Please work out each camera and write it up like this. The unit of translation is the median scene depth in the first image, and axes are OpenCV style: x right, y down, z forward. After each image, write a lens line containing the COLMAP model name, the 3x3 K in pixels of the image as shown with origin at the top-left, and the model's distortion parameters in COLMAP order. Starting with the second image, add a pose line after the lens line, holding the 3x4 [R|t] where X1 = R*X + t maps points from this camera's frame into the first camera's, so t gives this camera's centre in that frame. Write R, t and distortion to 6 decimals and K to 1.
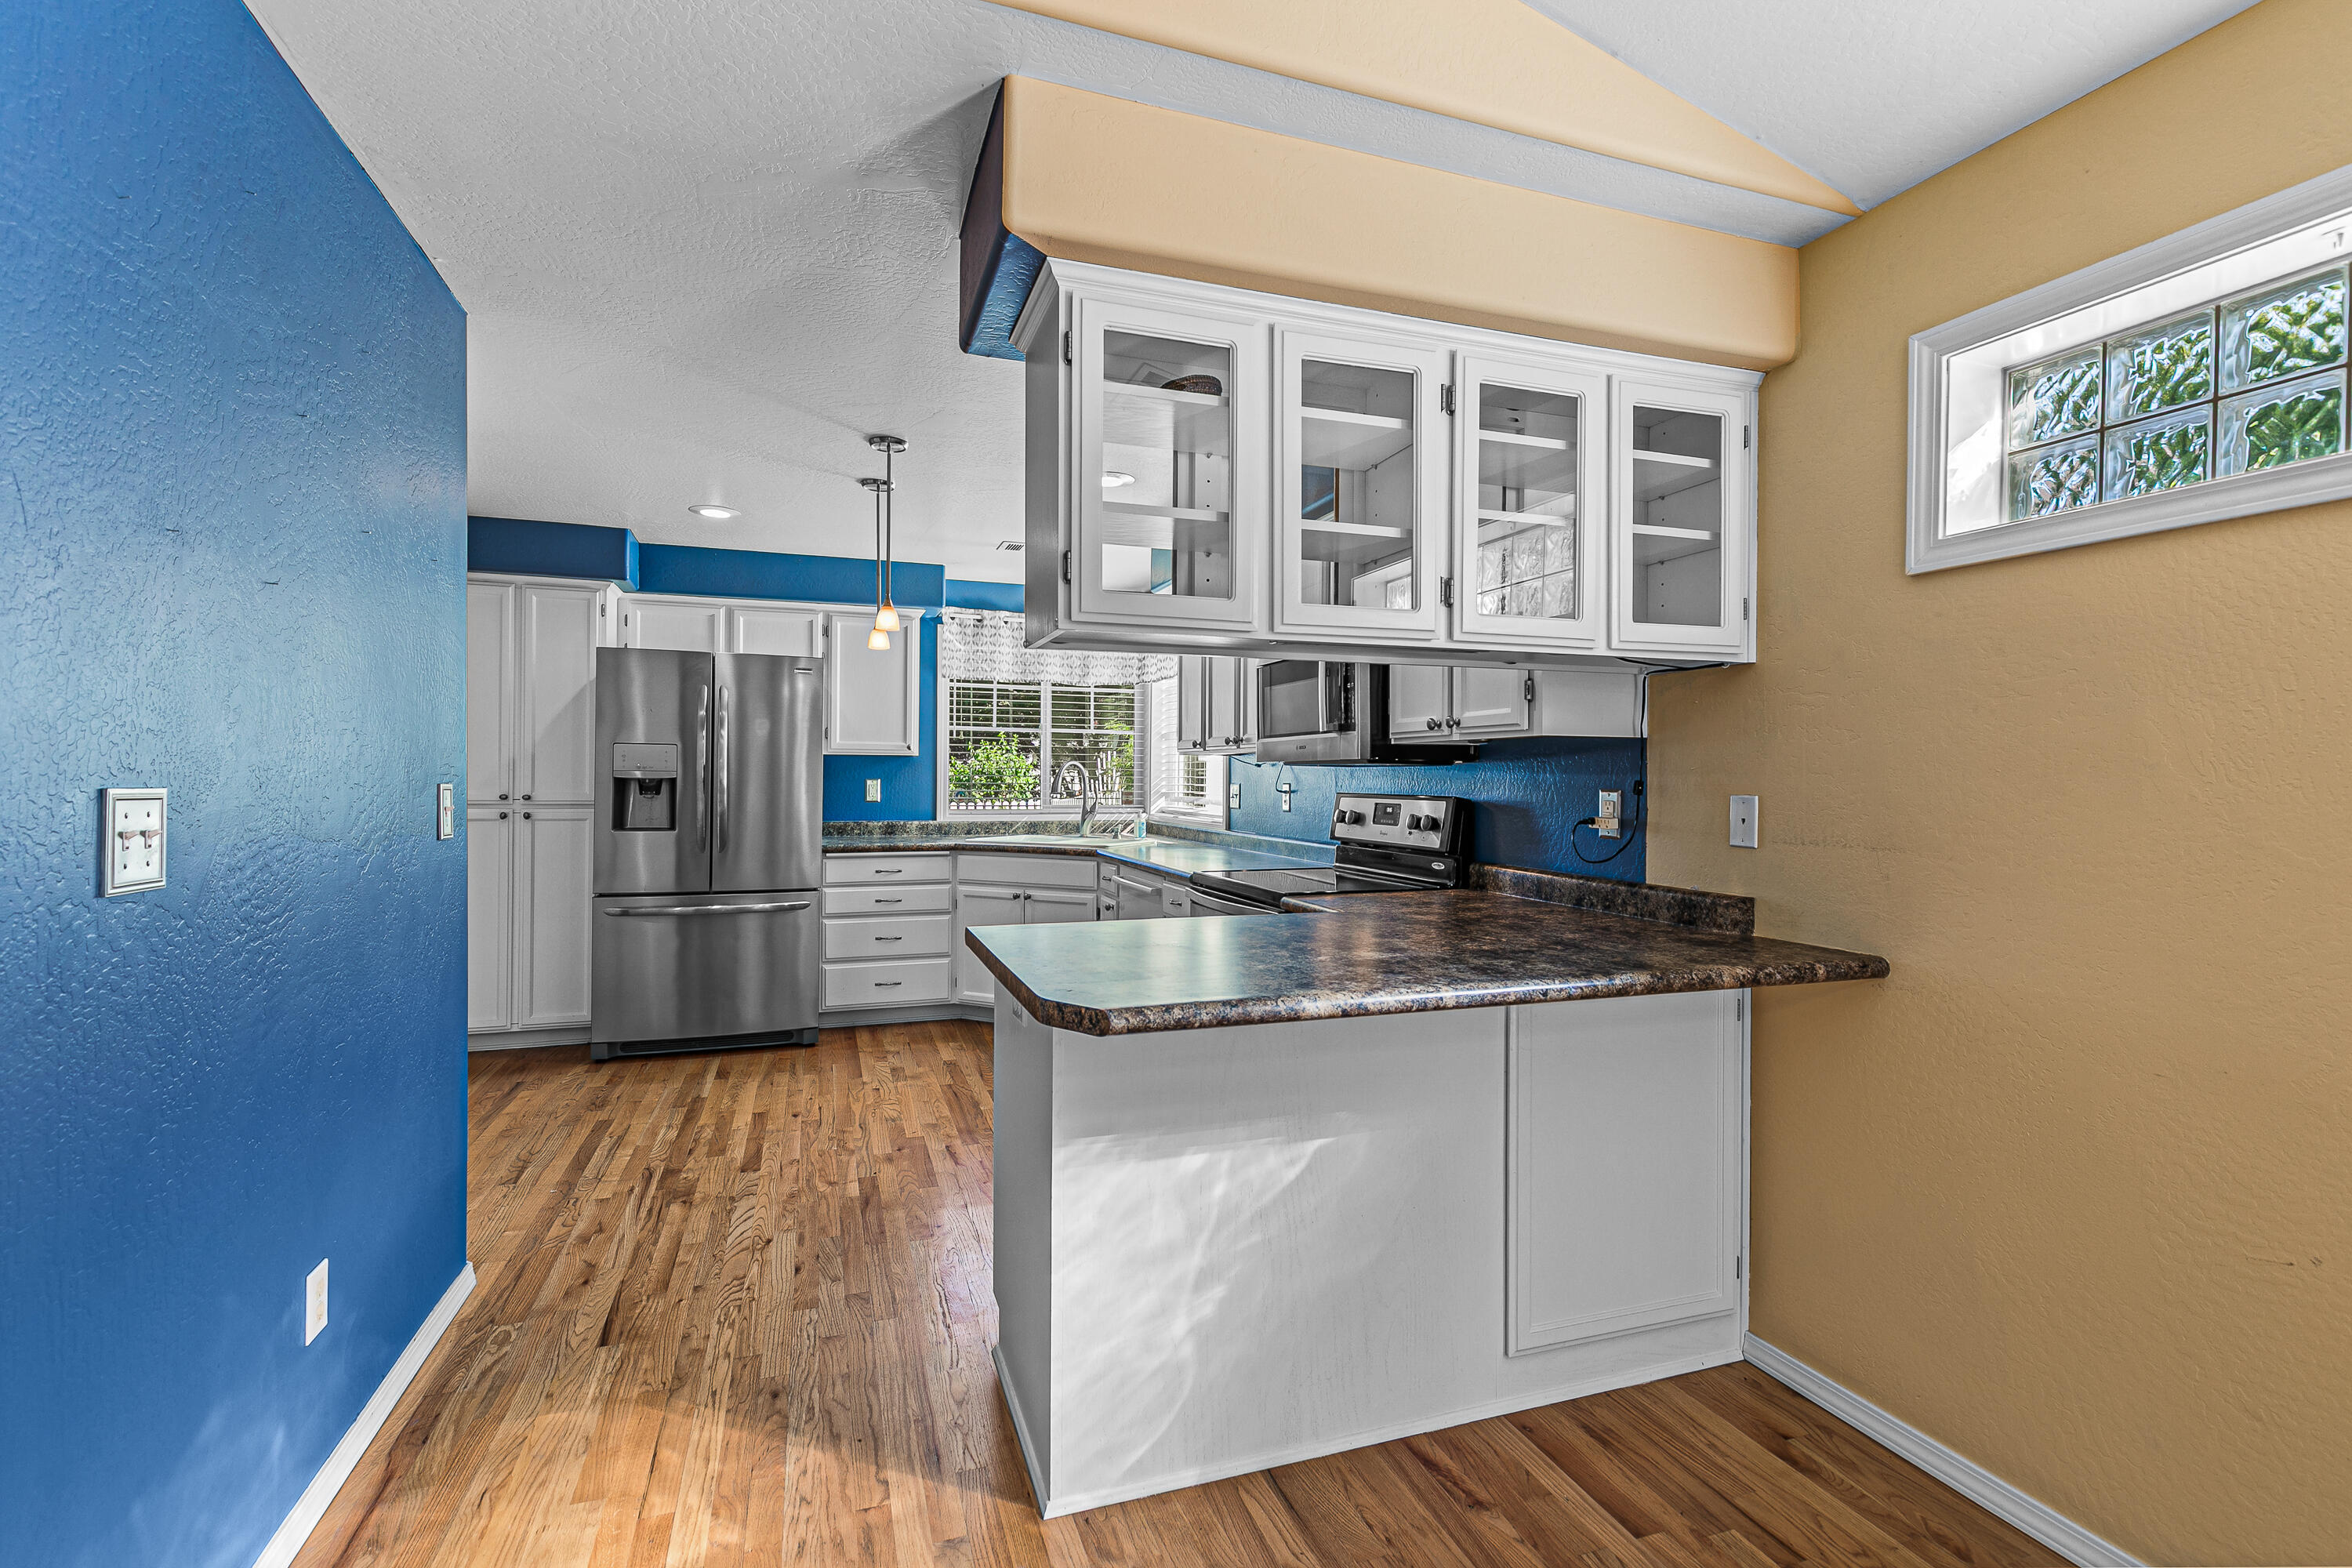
lens RADIAL K [[1075.9, 0, 1185.4], [0, 1075.9, 768.6], [0, 0, 1]] dist [0.006058, -0.000491]
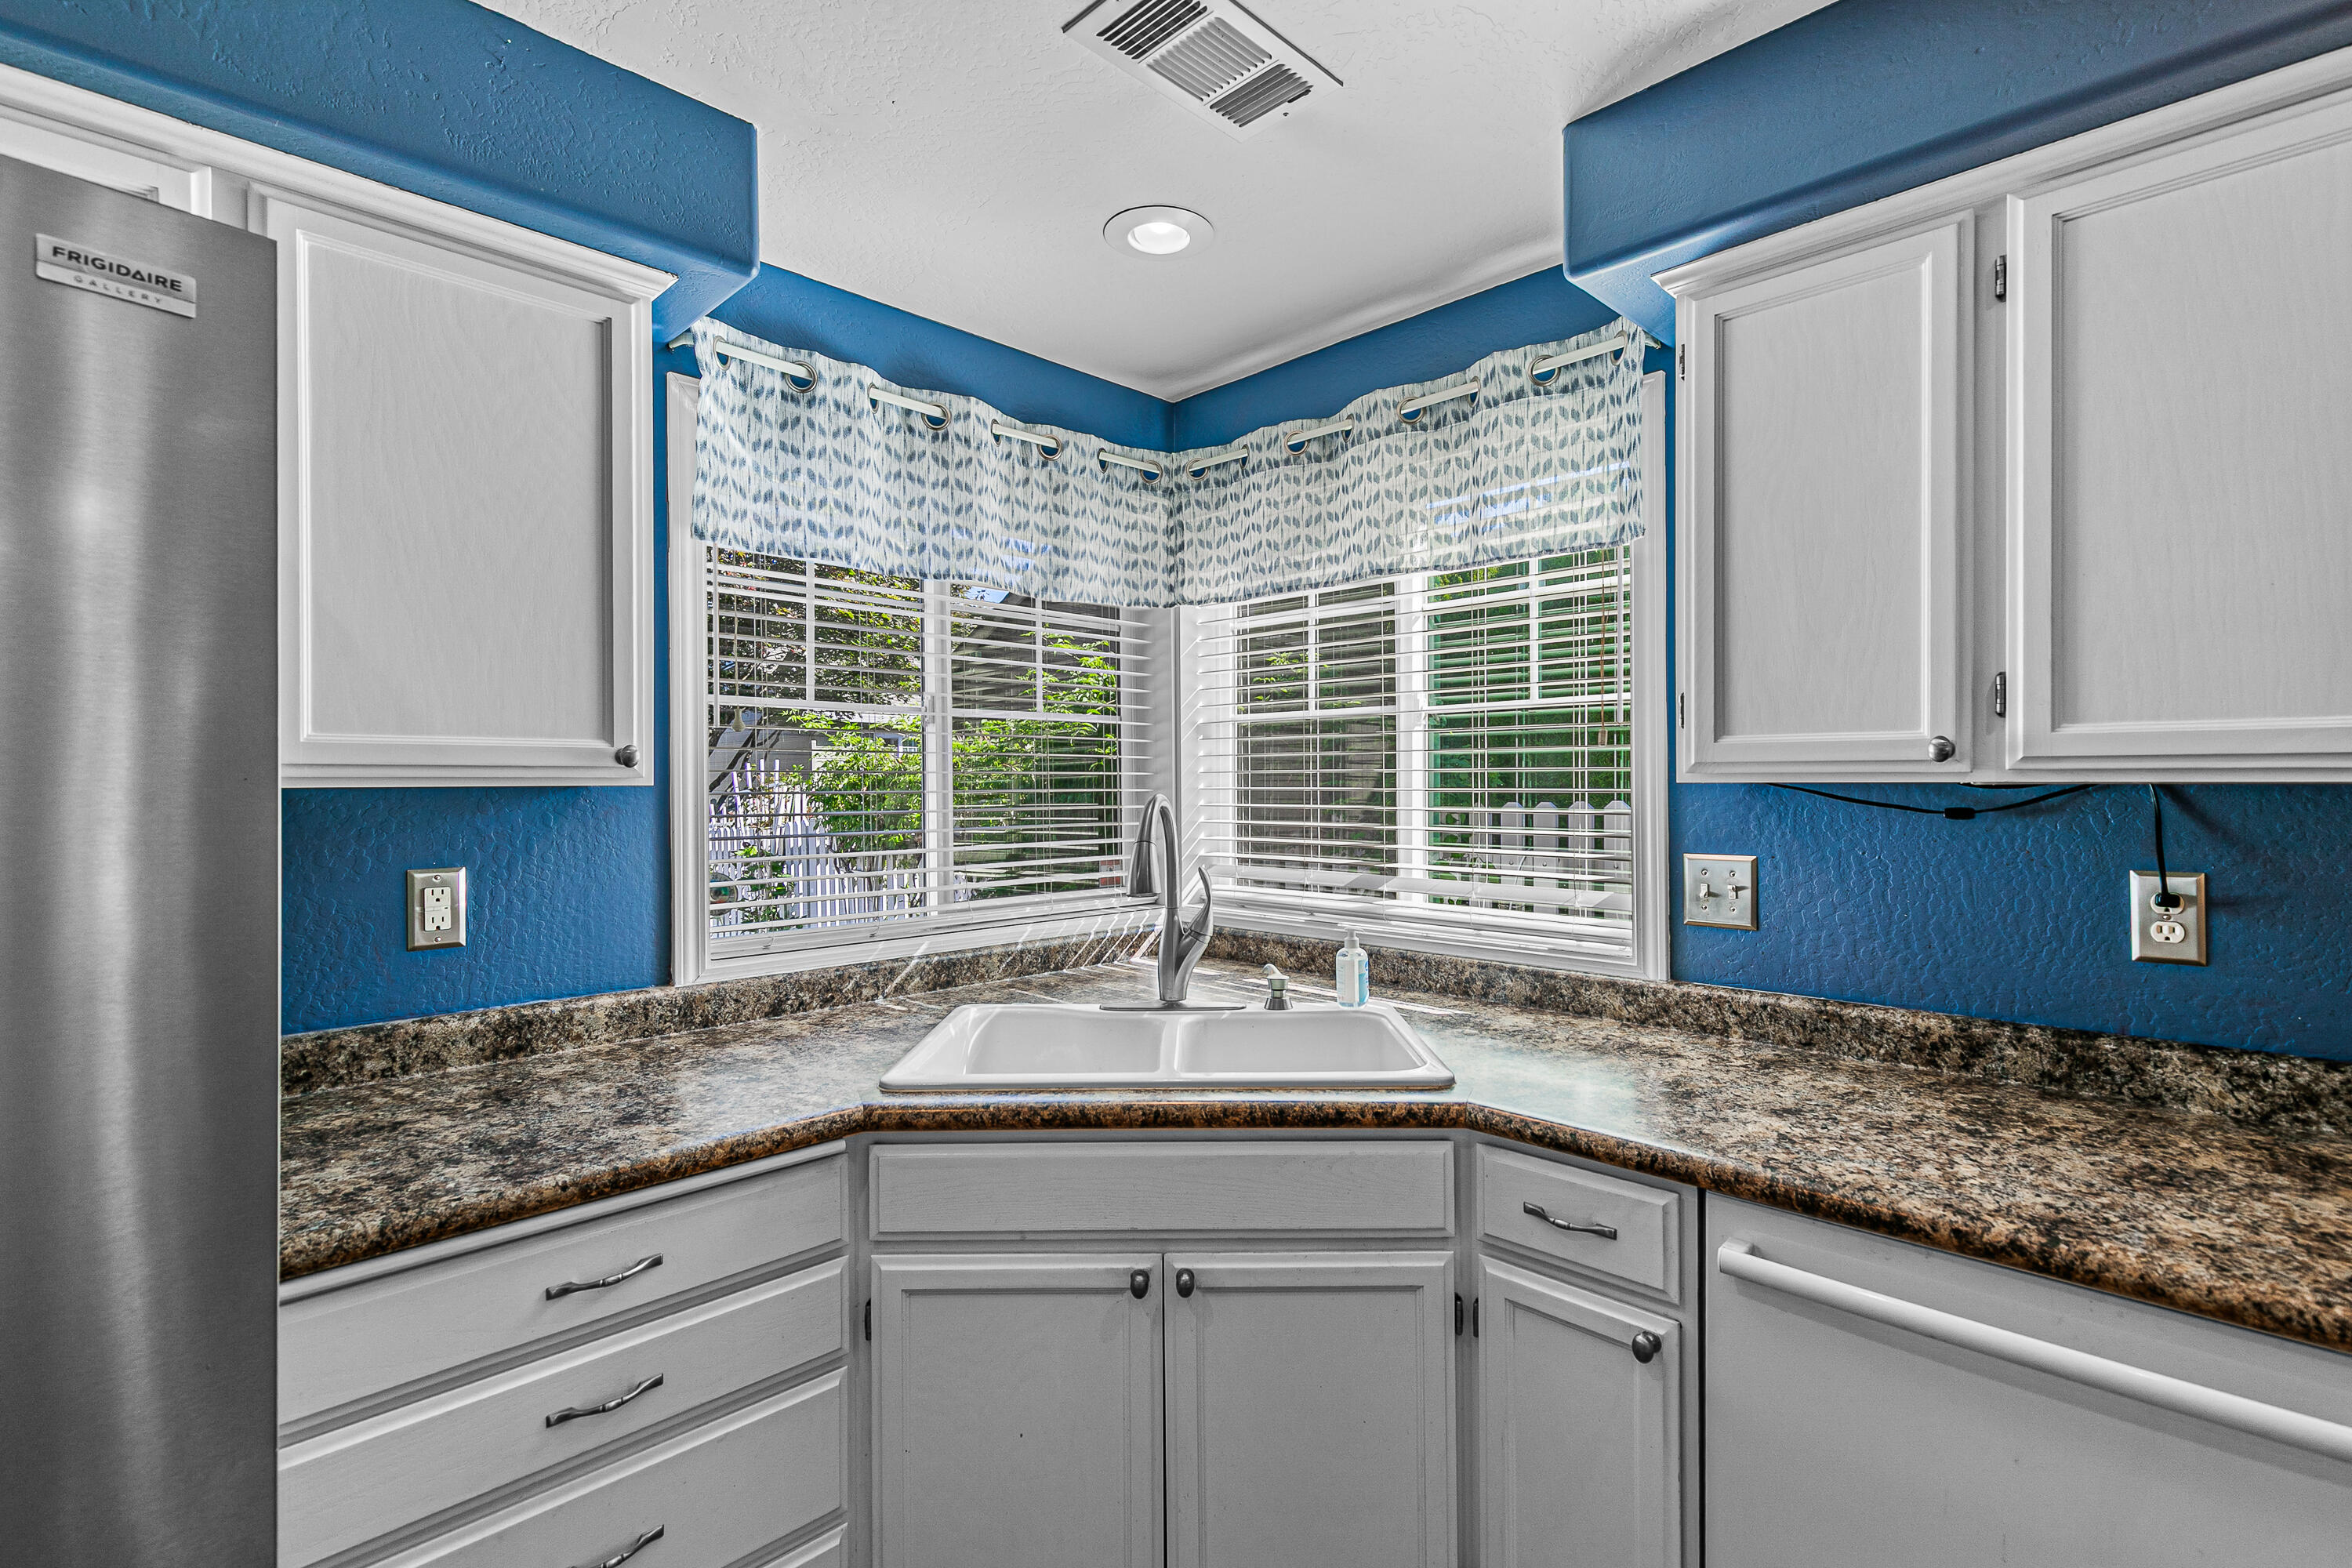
lens RADIAL K [[1075.9, 0, 1215.7], [0, 1075.9, 779.7], [0, 0, 1]] dist [0.006058, -0.000491]
pose [[0.894387, -0.011380, 0.447149, -0.296432], [0.008345, 0.999927, 0.008756, -0.018134], [-0.447216, -0.004099, 0.894417, 0.828602]]
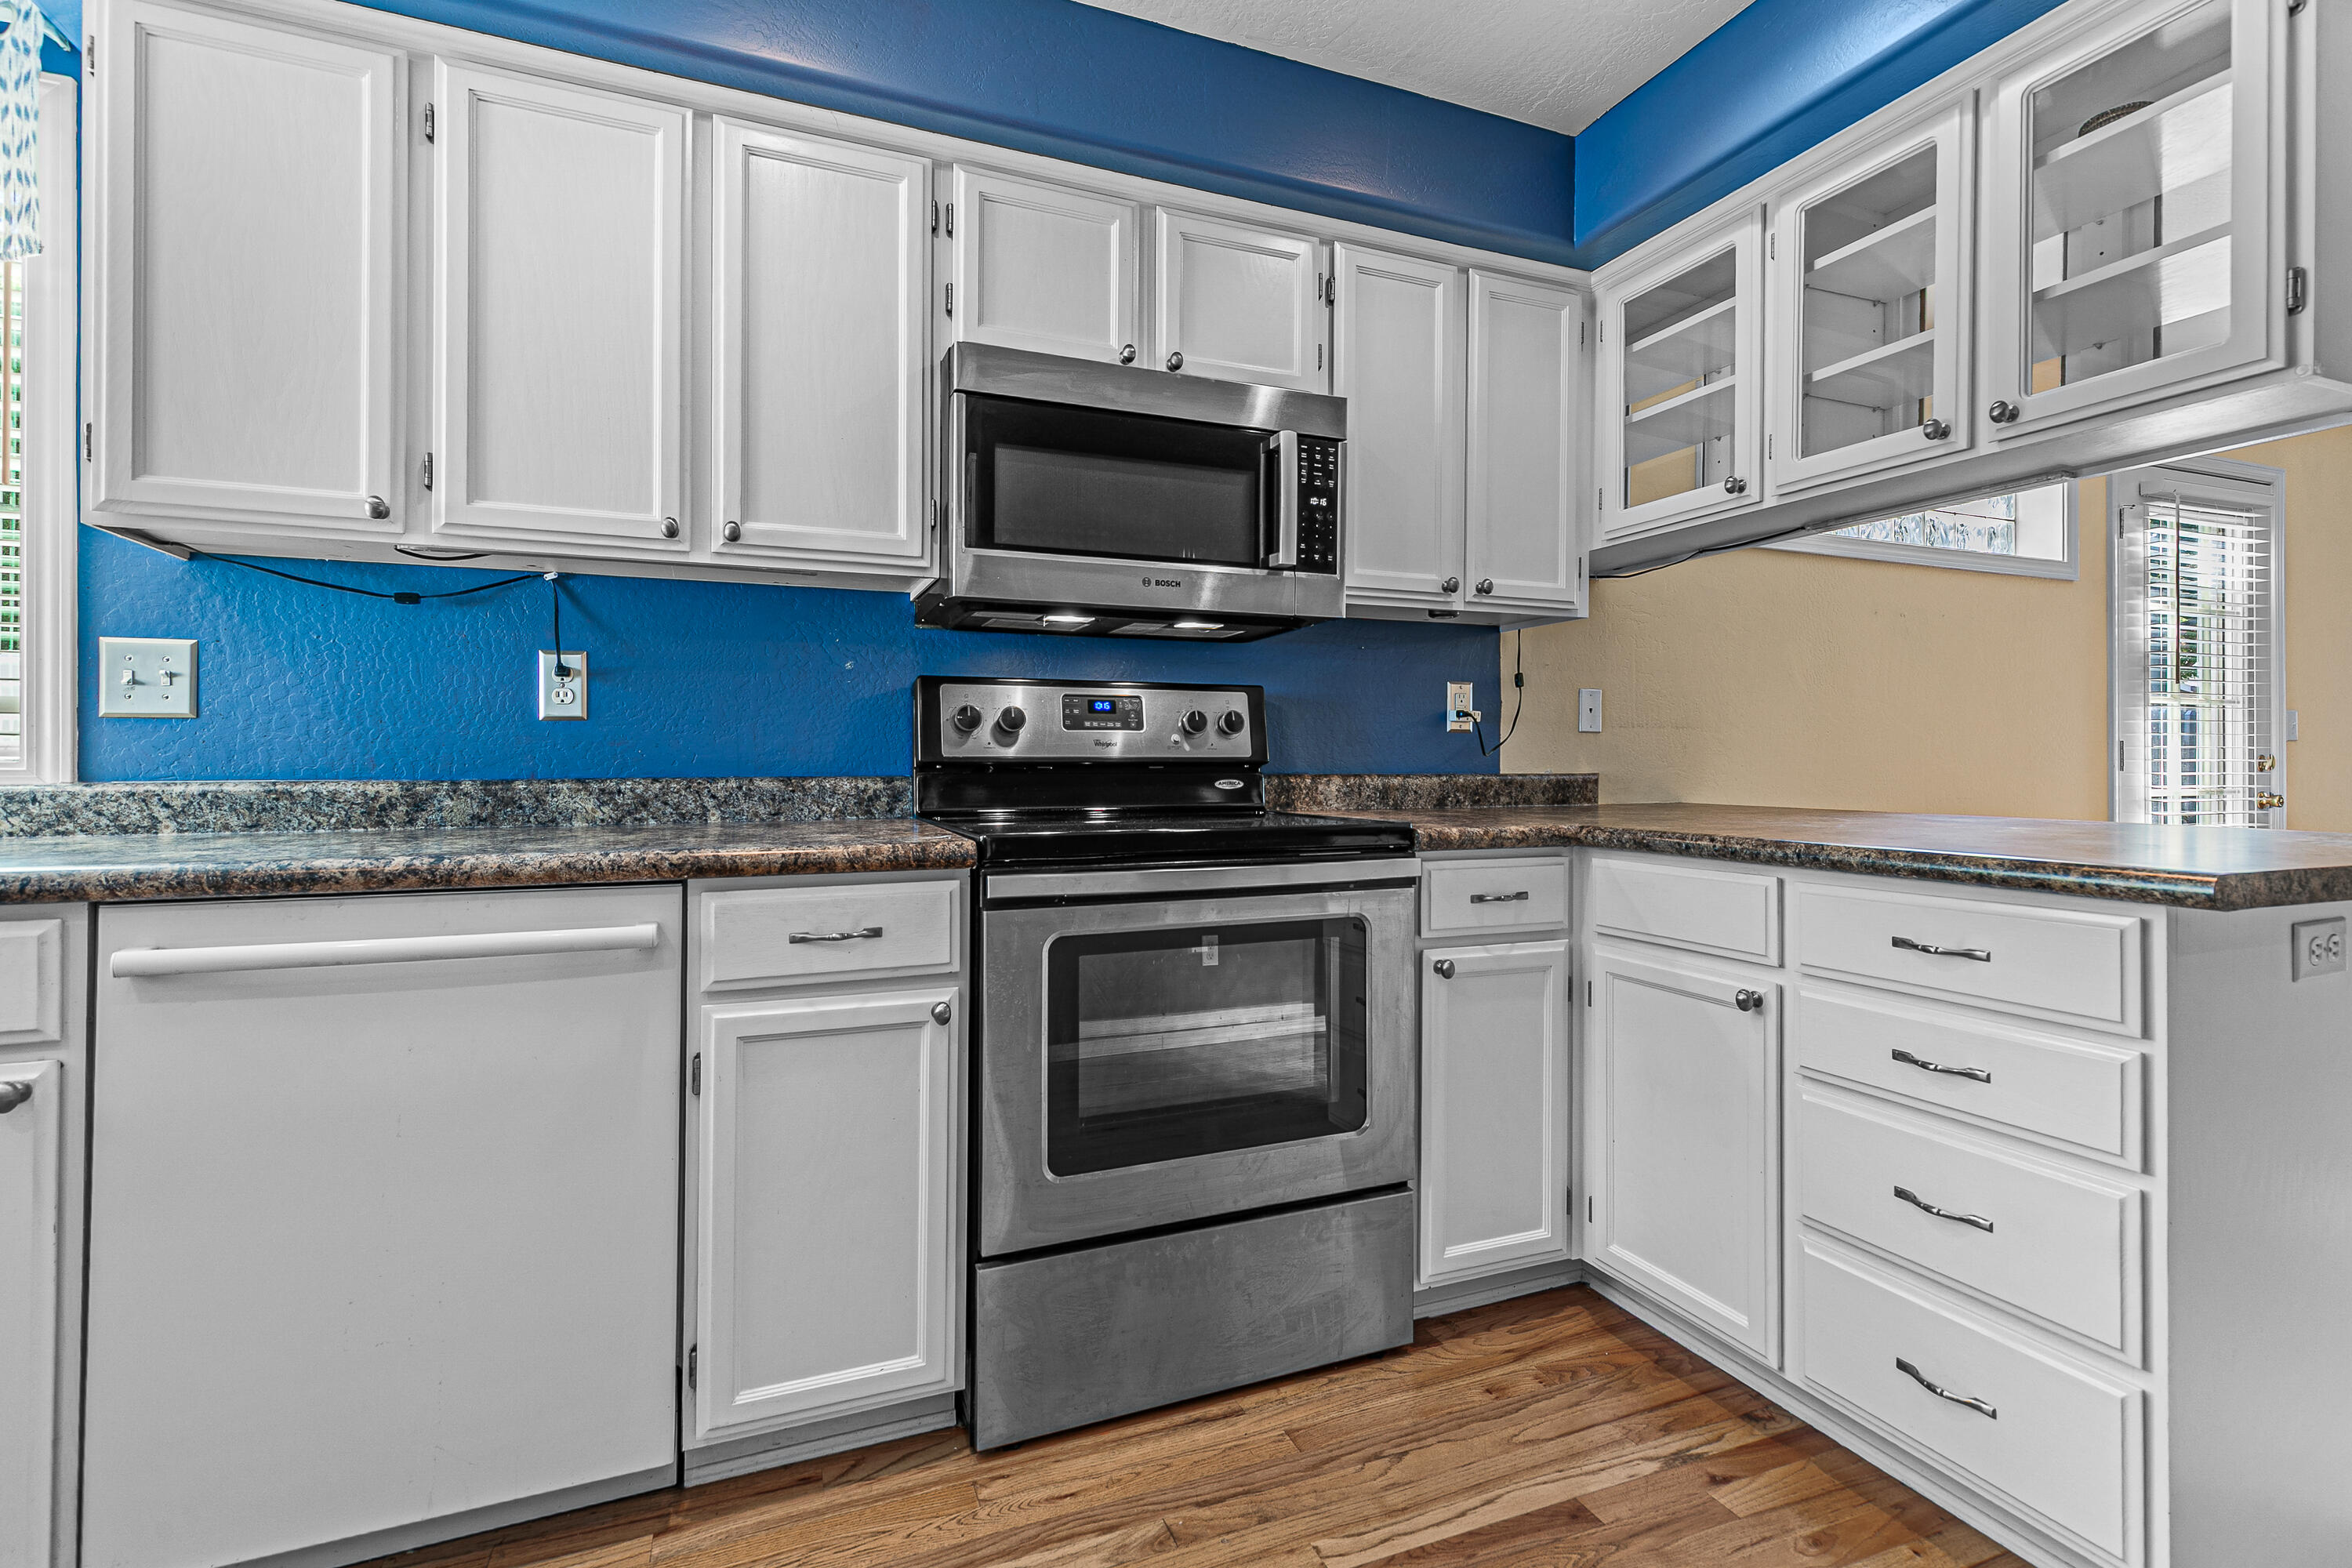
lens RADIAL K [[1075.9, 0, 1152.2], [0, 1075.9, 753.7], [0, 0, 1]] dist [0.006058, -0.000491]
pose [[-0.043257, -0.003453, 0.999058, -0.333505], [-0.010445, 0.999941, 0.003004, 0.049482], [-0.999009, -0.010306, -0.043291, 0.776728]]
